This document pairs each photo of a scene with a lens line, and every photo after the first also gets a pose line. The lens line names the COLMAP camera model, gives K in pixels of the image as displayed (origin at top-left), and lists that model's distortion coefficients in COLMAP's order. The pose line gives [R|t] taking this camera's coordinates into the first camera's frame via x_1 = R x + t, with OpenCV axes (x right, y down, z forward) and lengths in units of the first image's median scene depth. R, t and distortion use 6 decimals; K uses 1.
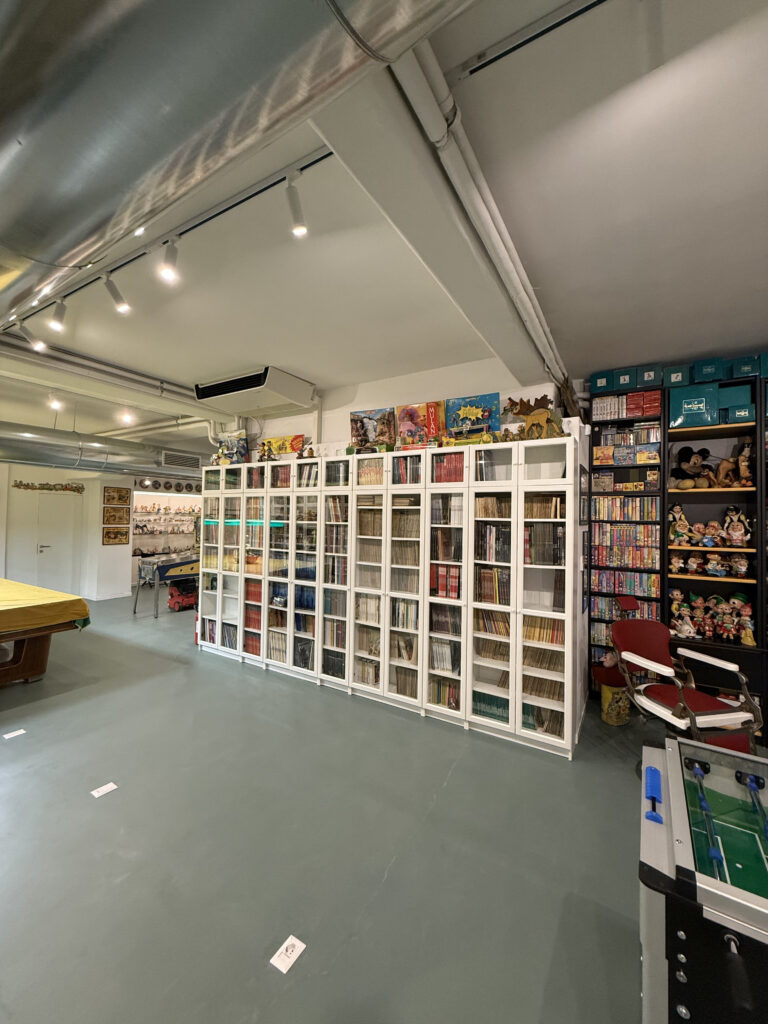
lens RADIAL K [[405.1, 0, 380.4], [0, 405.1, 512.3], [0, 0, 1]] dist [0.000878, -0.000149]
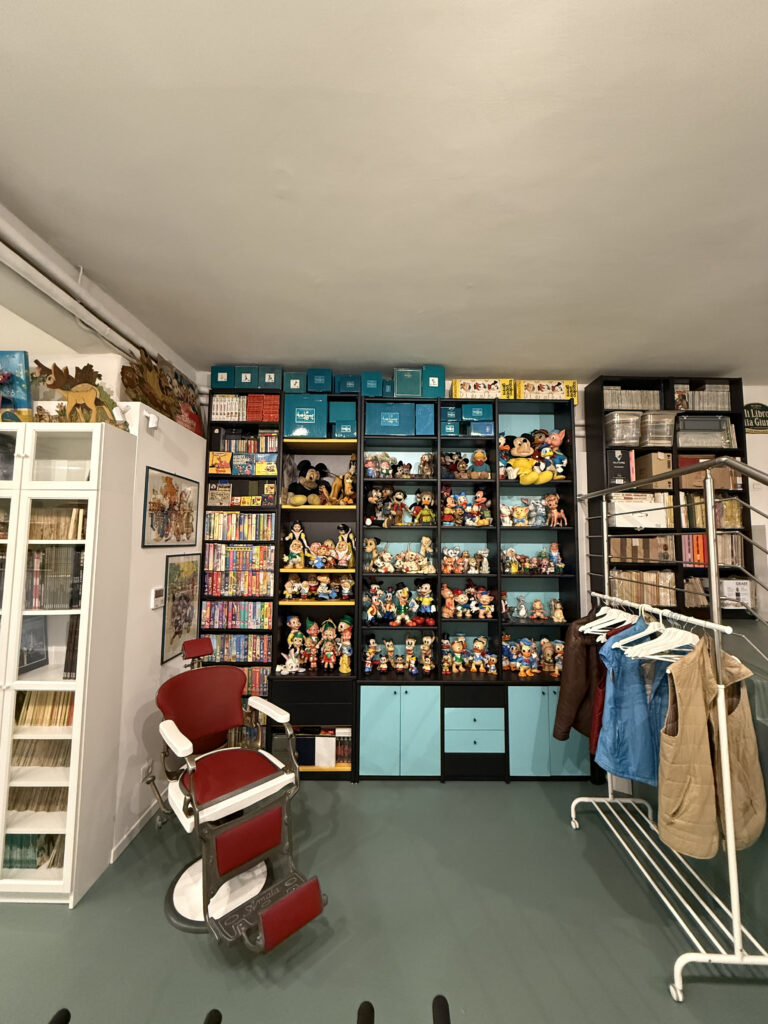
lens RADIAL K [[405.1, 0, 380.4], [0, 405.1, 512.3], [0, 0, 1]] dist [0.000878, -0.000149]
pose [[0.857717, 0.027311, 0.513396, 0.434578], [-0.004700, 0.998963, -0.045290, -0.001473], [-0.514101, 0.036433, 0.856956, 0.124258]]
